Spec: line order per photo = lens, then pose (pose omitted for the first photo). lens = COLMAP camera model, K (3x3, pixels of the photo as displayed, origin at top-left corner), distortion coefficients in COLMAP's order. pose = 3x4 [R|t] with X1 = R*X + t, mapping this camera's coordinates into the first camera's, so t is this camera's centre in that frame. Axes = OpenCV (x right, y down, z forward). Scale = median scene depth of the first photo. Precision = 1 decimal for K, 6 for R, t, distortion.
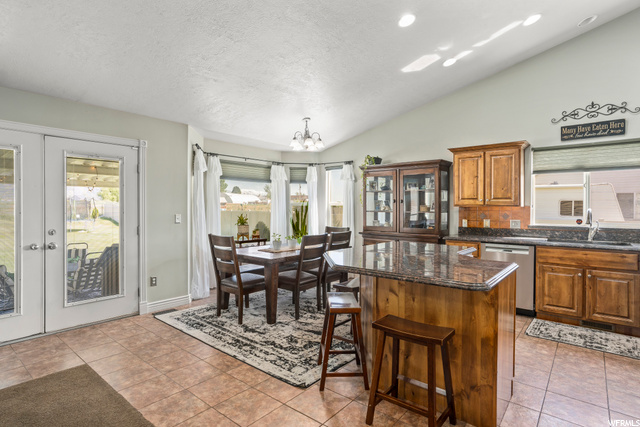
lens RADIAL K [[338.5, 0, 320.0], [0, 338.5, 209.9], [0, 0, 1]] dist [-0.017323, 0.012200]
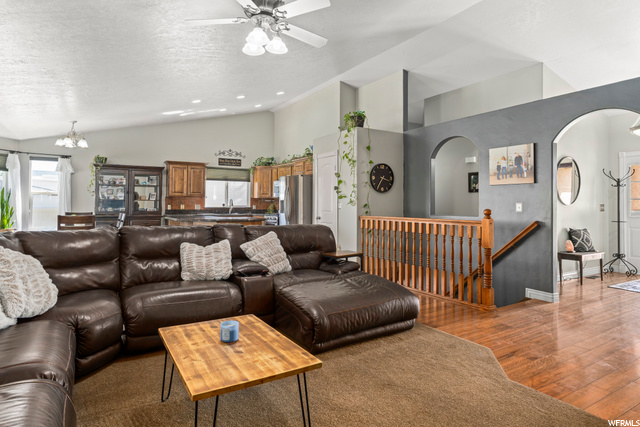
lens RADIAL K [[365.3, 0, 315.2], [0, 365.3, 198.6], [0, 0, 1]] dist [0.007411, -0.000447]
pose [[0.329443, 0.012777, 0.944089, -1.194754], [0.006108, 0.999859, -0.015663, 0.036051], [-0.944156, 0.010927, 0.329318, -0.278282]]
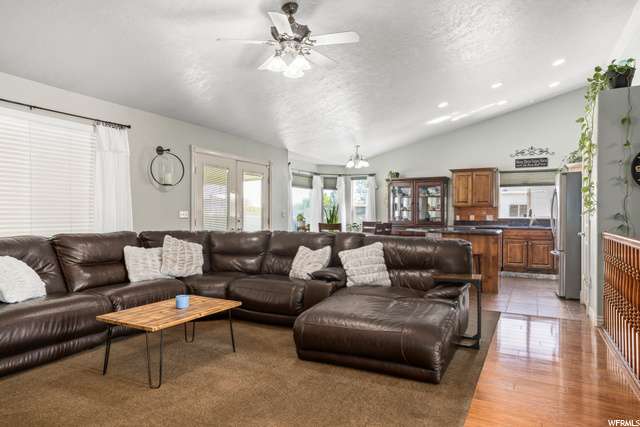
lens RADIAL K [[404.7, 0, 318.5], [0, 404.7, 216.4], [0, 0, 1]] dist [-0.000593, -0.003374]
pose [[0.981010, 0.000542, 0.193957, -0.661076], [0.000106, 0.999994, -0.003332, 0.046211], [-0.193958, 0.003289, 0.981004, -0.817879]]
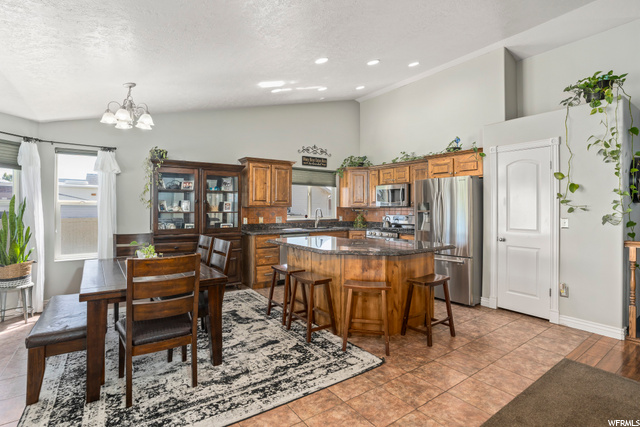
lens RADIAL K [[312.1, 0, 318.1], [0, 312.1, 207.7], [0, 0, 1]] dist [-0.028206, 0.002939]
pose [[0.271946, -0.004534, 0.962302, -0.680134], [0.009109, 0.999956, 0.002137, -0.008463], [-0.962270, 0.008184, 0.271975, 0.547525]]
